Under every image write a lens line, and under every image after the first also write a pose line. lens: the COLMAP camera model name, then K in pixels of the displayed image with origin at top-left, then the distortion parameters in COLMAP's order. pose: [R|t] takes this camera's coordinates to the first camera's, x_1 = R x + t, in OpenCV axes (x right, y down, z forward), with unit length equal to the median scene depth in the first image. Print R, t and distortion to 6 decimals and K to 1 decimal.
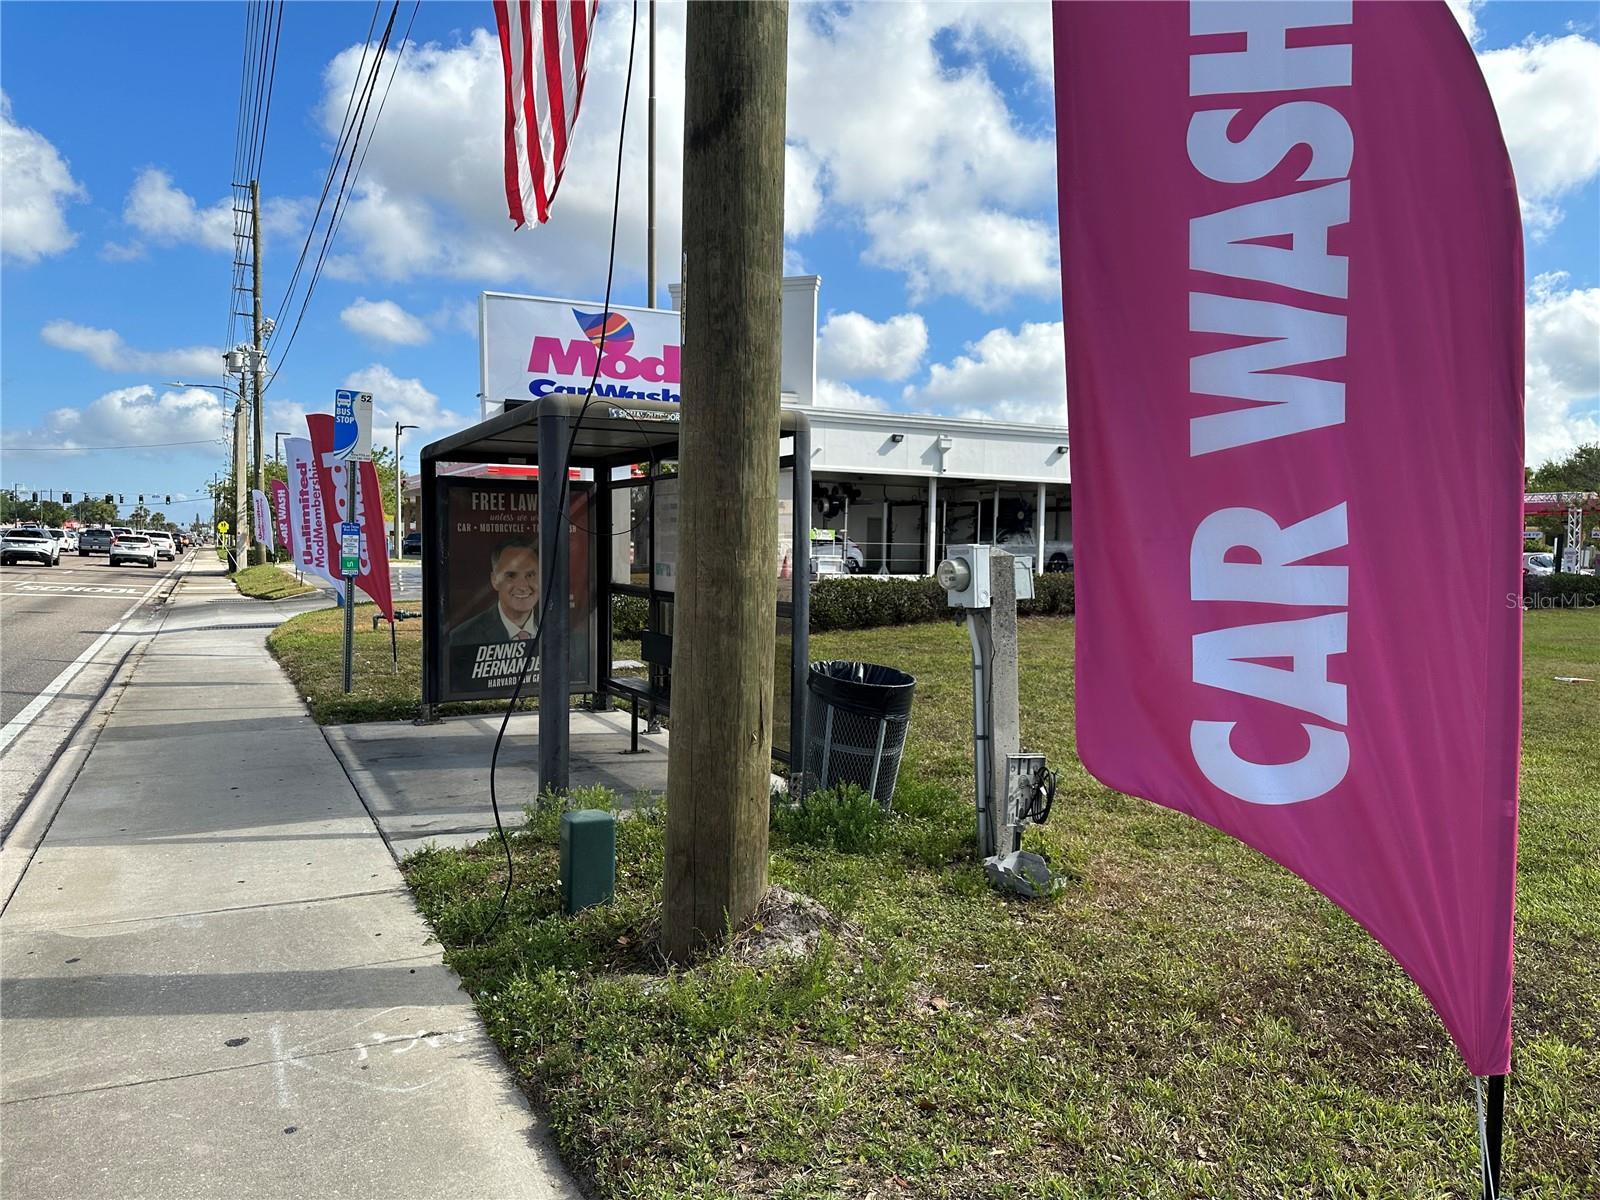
lens RADIAL K [[1174.3, 0, 800.0], [0, 1174.3, 600.0], [0, 0, 1]] dist [0.251564, -0.496273]
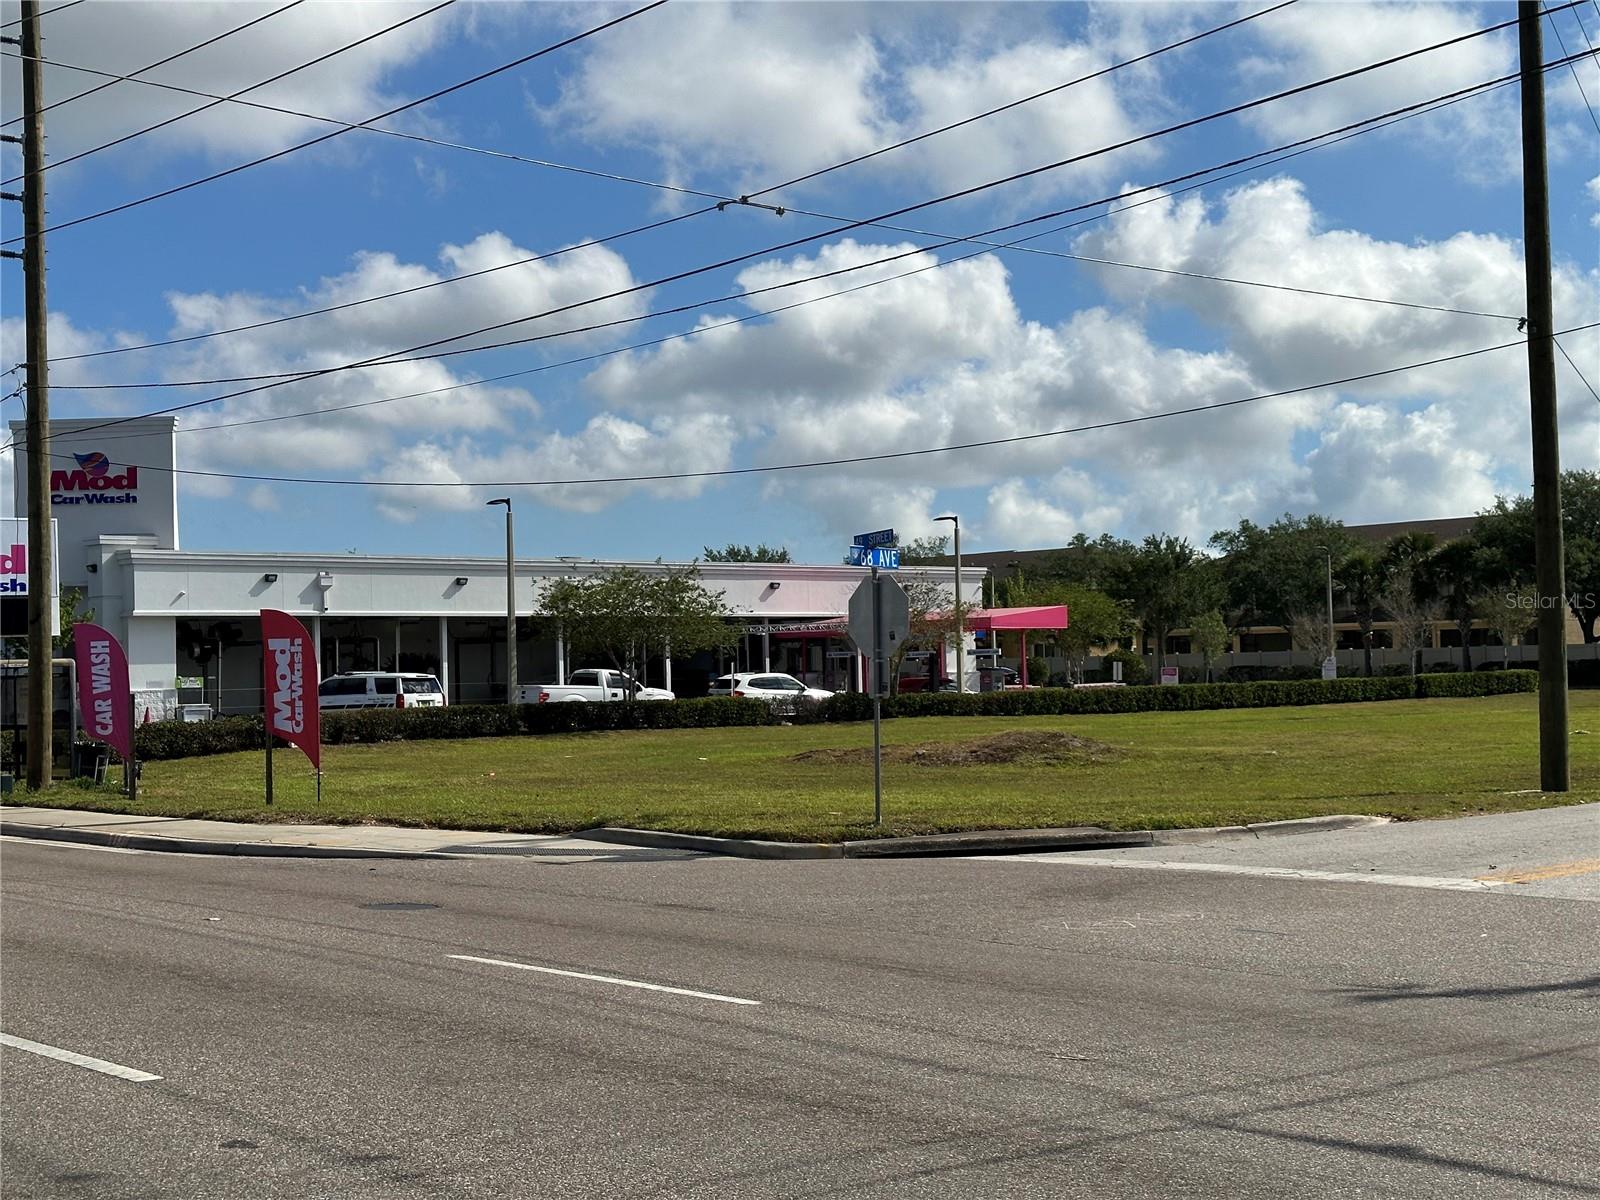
lens RADIAL K [[2352.1, 0, 797.9], [0, 2352.1, 572.0], [0, 0, 1]] dist [0.174673, -0.042737]
pose [[0.977218, -0.030150, 0.210088, 0.166463], [0.048692, 0.995305, -0.083652, 0.067305], [-0.206579, 0.091976, 0.974097, -1.648507]]
